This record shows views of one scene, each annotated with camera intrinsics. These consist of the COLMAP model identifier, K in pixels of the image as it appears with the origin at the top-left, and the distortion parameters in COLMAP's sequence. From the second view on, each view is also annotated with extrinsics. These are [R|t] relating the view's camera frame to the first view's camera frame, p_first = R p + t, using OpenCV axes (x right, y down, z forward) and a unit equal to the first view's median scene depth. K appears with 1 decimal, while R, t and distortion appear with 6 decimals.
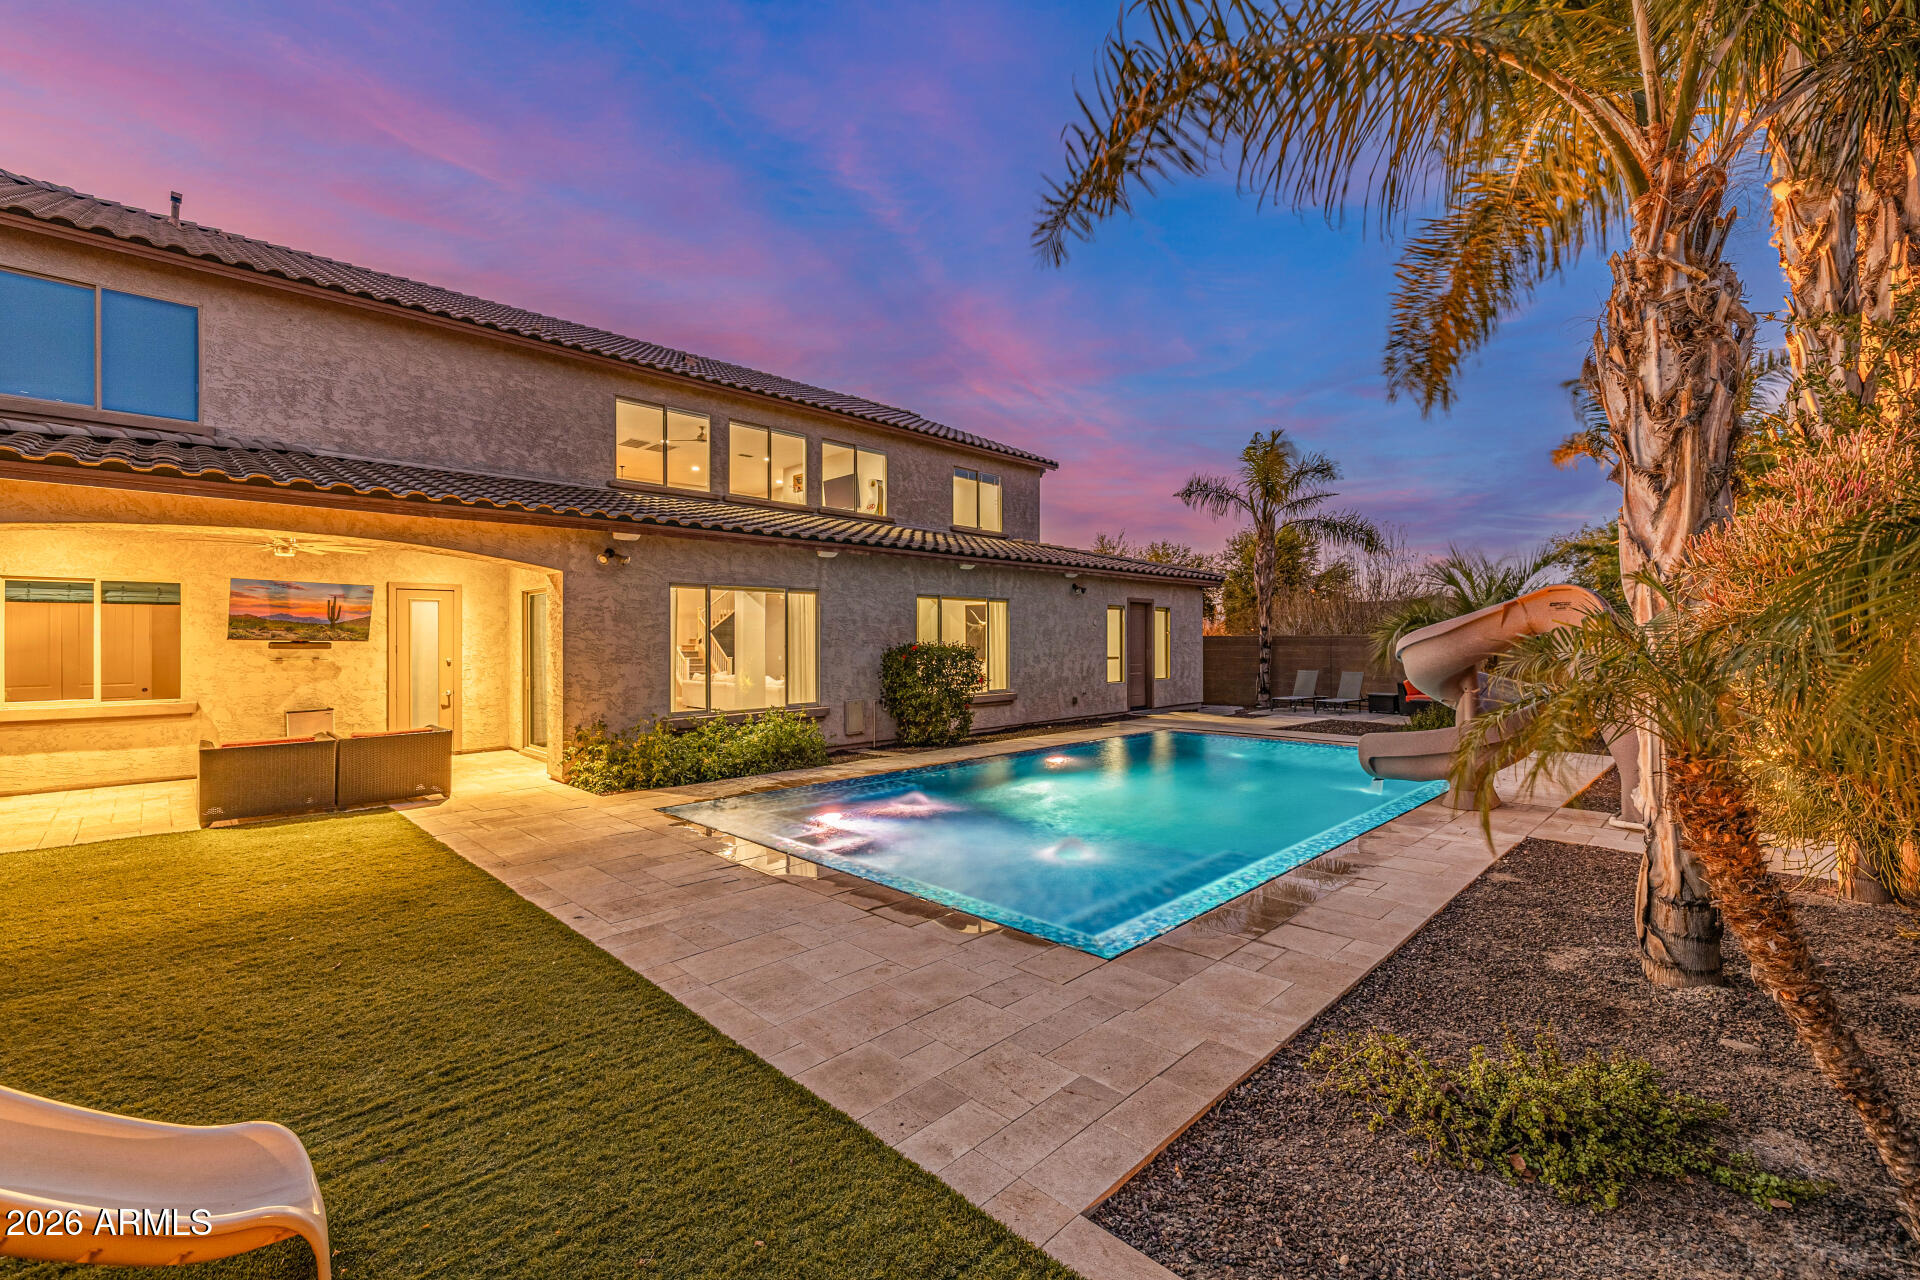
lens RADIAL K [[803.9, 0, 961.2], [0, 803.9, 628.5], [0, 0, 1]] dist [-0.001205, 0.000448]
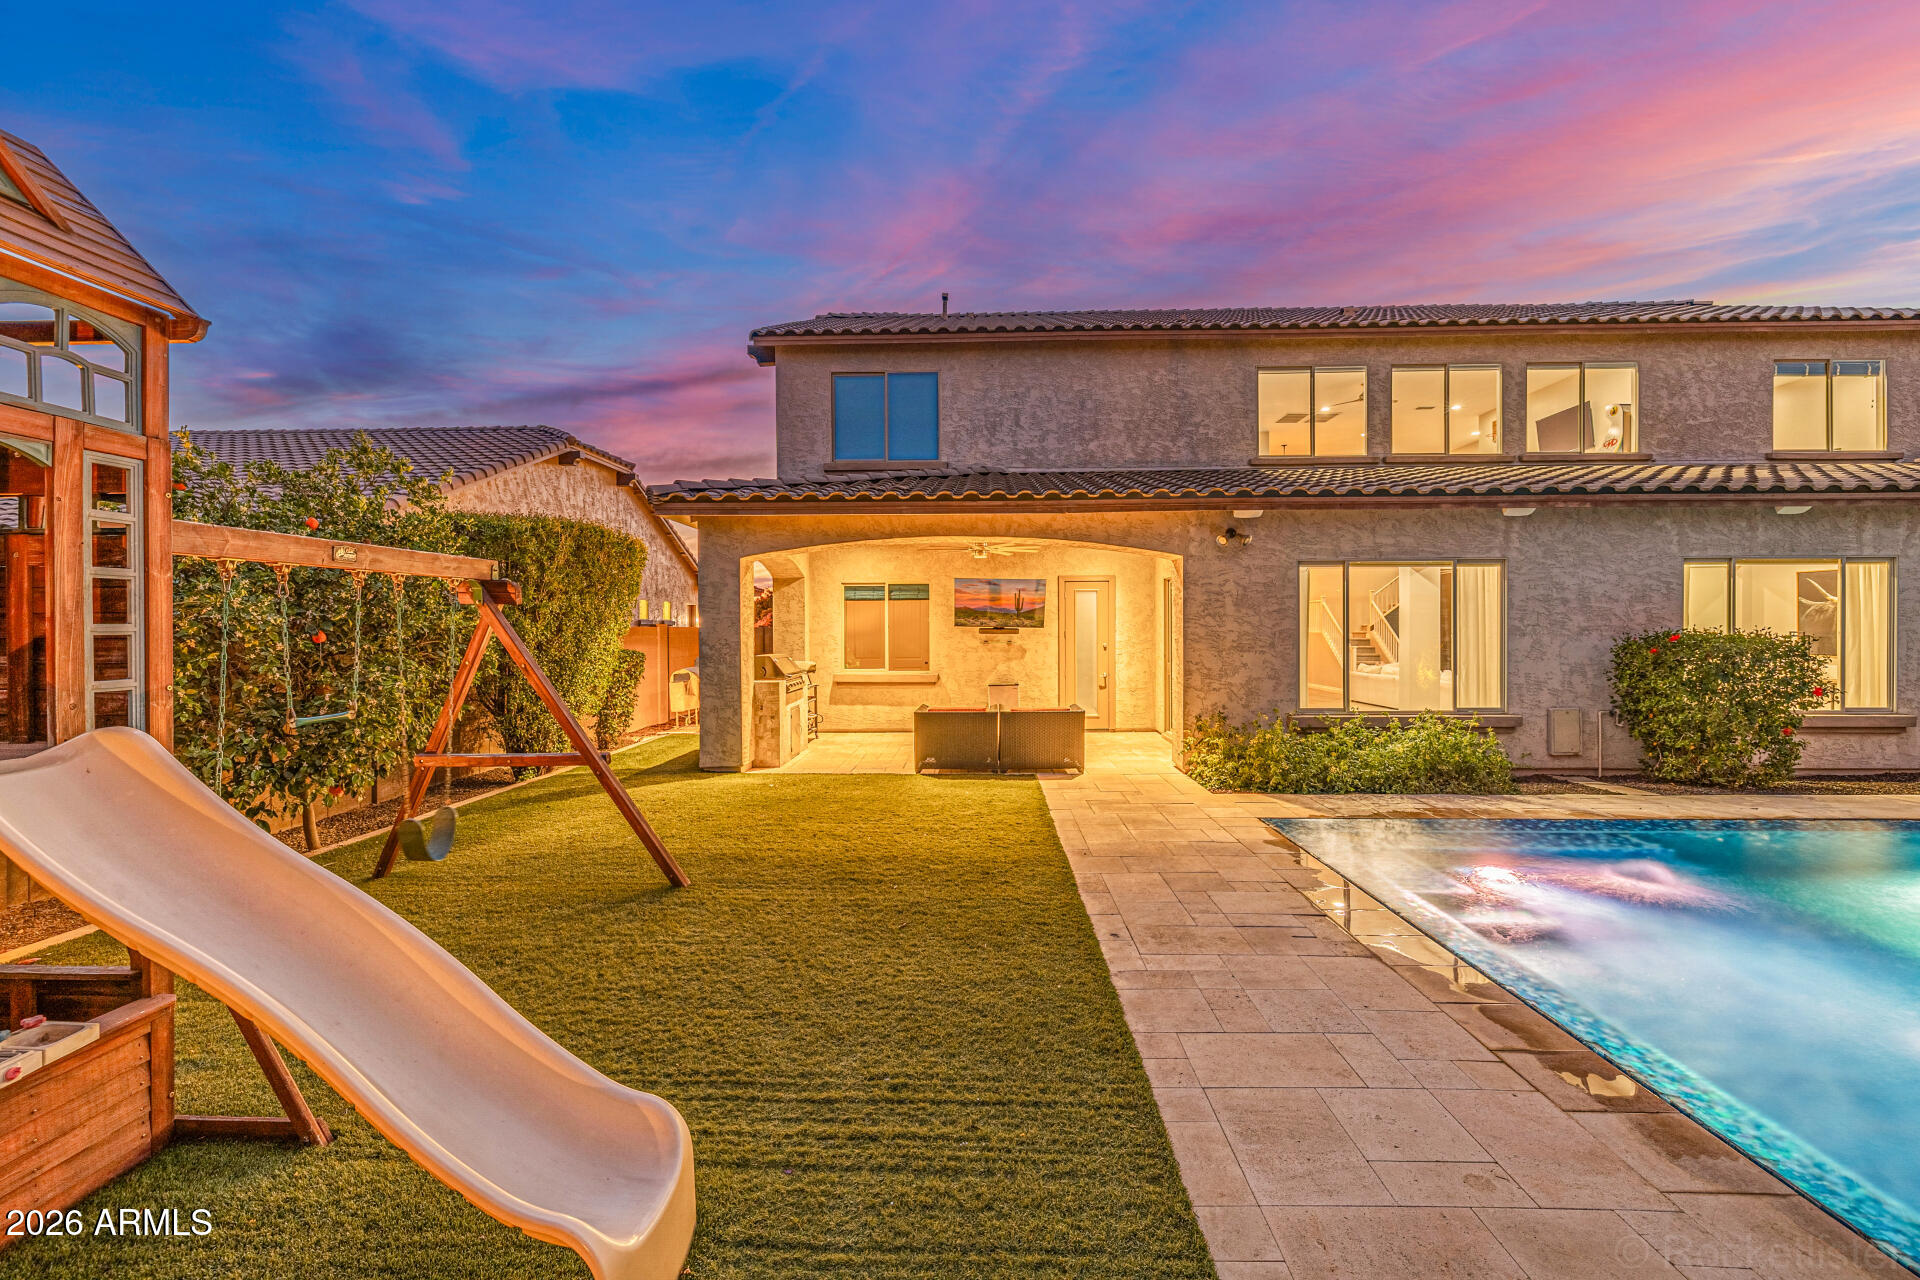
lens RADIAL K [[803.9, 0, 961.2], [0, 803.9, 628.5], [0, 0, 1]] dist [-0.001205, 0.000448]
pose [[0.684390, 0.001155, -0.729115, 0.027764], [0.011005, 0.999868, 0.011914, 0.002145], [0.729033, -0.016178, 0.684287, 0.123518]]
